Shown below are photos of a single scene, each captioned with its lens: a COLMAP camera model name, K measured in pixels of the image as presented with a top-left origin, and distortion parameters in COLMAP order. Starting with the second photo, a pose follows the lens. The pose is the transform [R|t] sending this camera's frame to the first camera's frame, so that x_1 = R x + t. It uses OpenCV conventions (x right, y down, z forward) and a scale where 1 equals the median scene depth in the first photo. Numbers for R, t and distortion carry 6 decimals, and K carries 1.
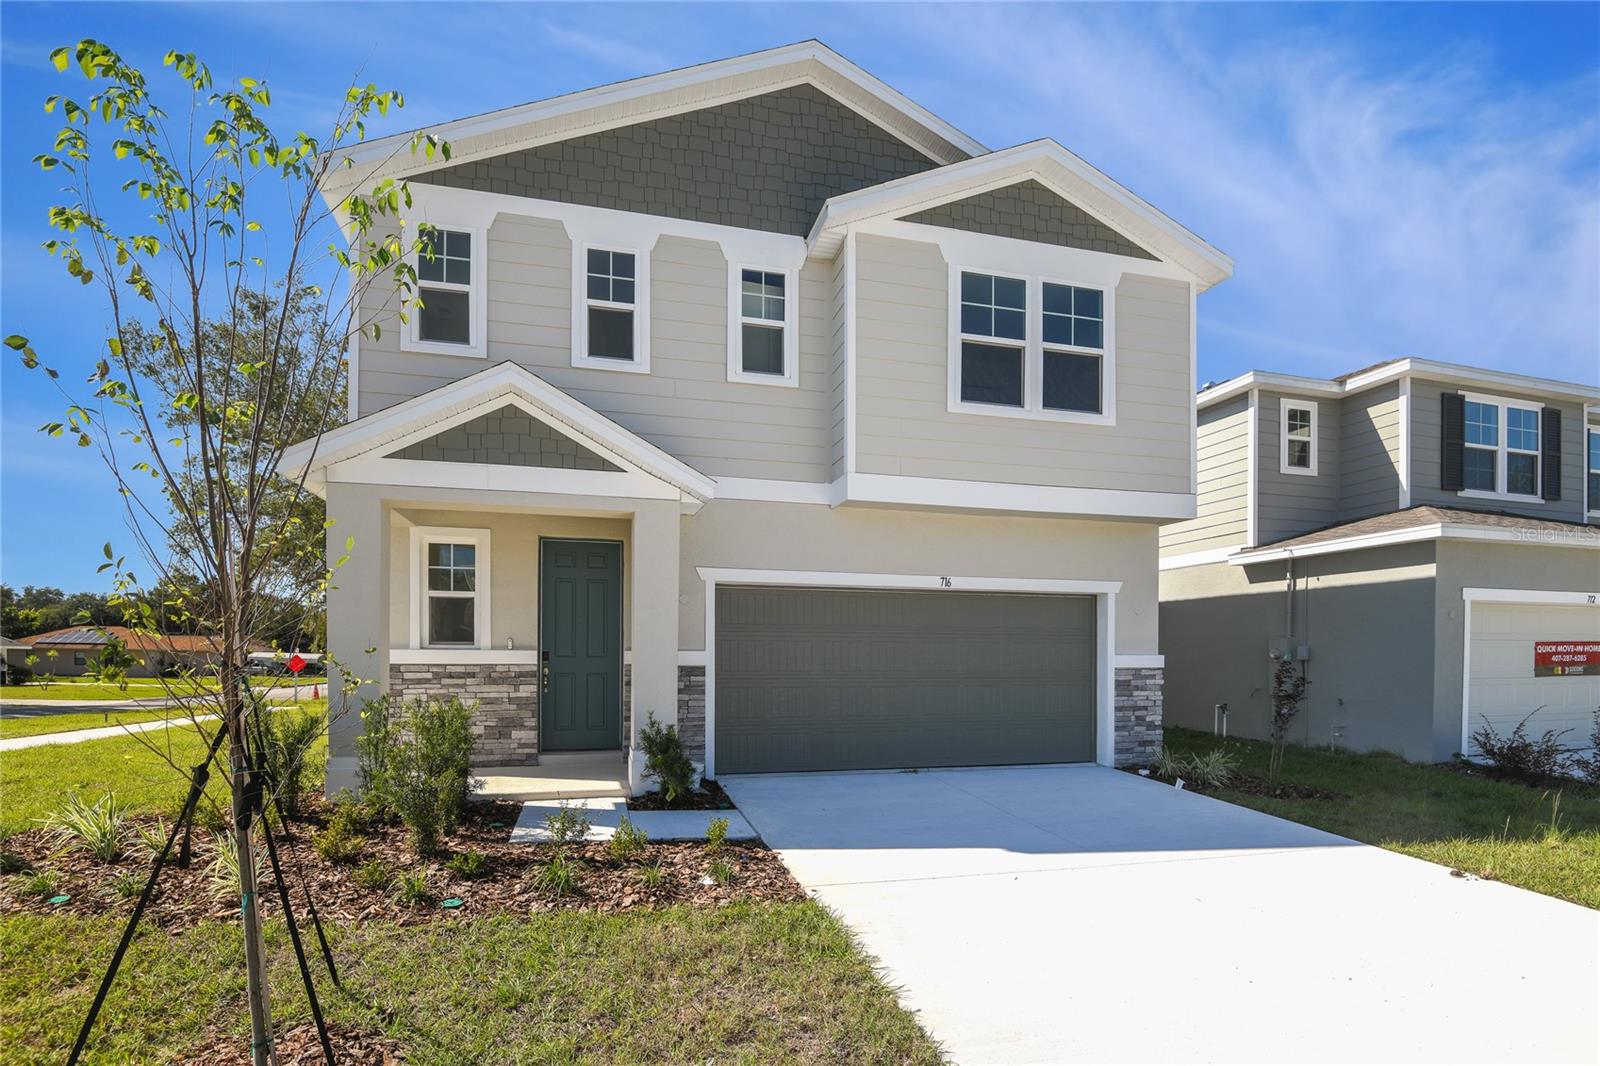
lens RADIAL K [[793.1, 0, 799.6], [0, 793.1, 644.0], [0, 0, 1]] dist [0.001751, -0.032164]
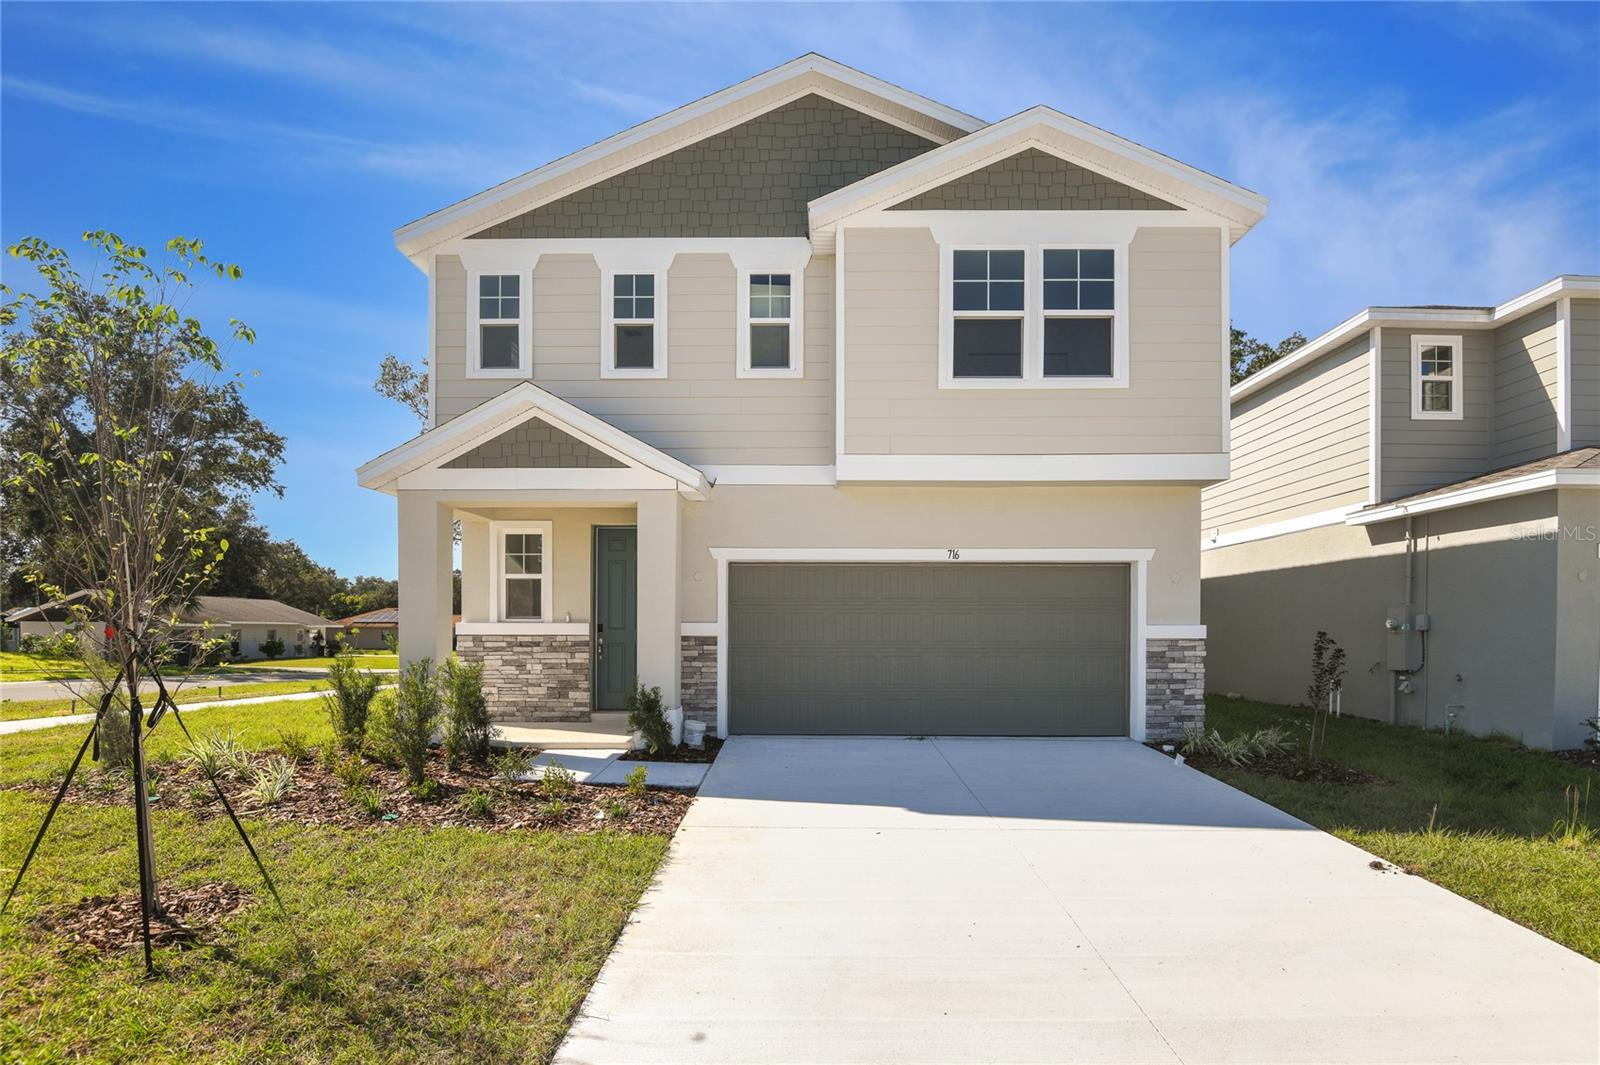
lens RADIAL K [[780.7, 0, 800.3], [0, 780.7, 618.0], [0, 0, 1]] dist [-0.004058, -0.020035]
pose [[0.963769, -0.006947, -0.266646, 0.275299], [0.006497, 0.999976, -0.002570, 0.005474], [0.266657, 0.000745, 0.963791, -0.022141]]
